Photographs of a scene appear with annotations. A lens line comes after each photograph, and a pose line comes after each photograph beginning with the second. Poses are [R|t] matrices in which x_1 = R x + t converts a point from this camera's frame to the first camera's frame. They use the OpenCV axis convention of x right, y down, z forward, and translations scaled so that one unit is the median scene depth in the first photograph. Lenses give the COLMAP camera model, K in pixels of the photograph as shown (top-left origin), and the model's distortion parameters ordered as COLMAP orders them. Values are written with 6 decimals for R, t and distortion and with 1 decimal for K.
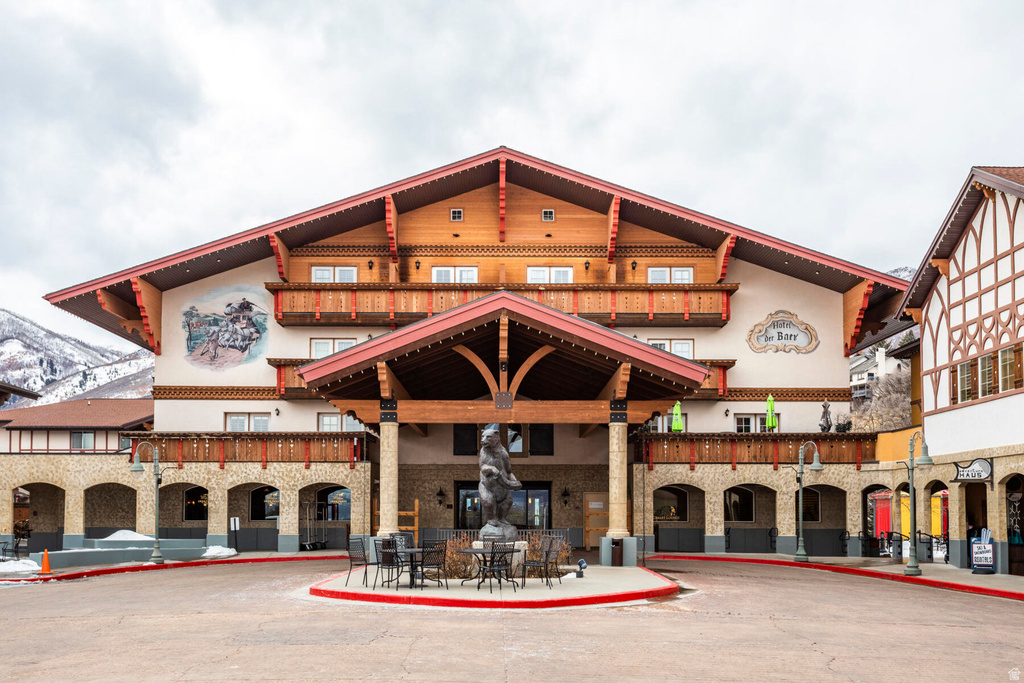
lens RADIAL K [[1034.4, 0, 512.0], [0, 1034.4, 341.5], [0, 0, 1]] dist [0.012267, -0.100301]
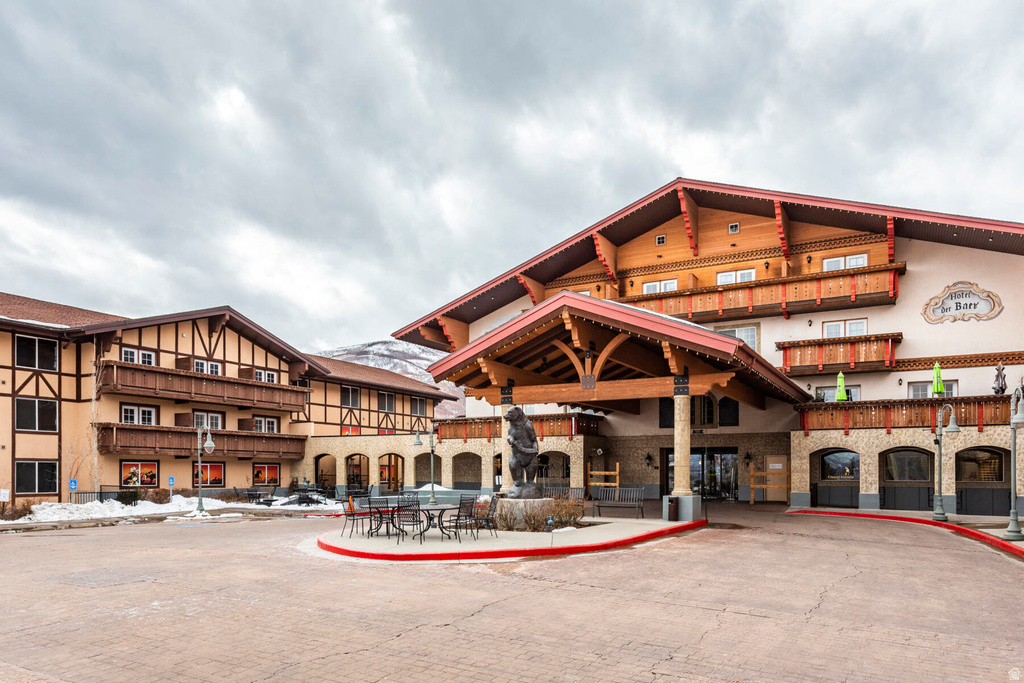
lens RADIAL K [[698.0, 0, 512.0], [0, 698.0, 400.2], [0, 0, 1]] dist [-0.000742, -0.000466]
pose [[0.870692, -0.048878, -0.489394, 0.212947], [0.079691, 0.995921, 0.042312, 0.024512], [0.485330, -0.075841, 0.871035, 0.160616]]
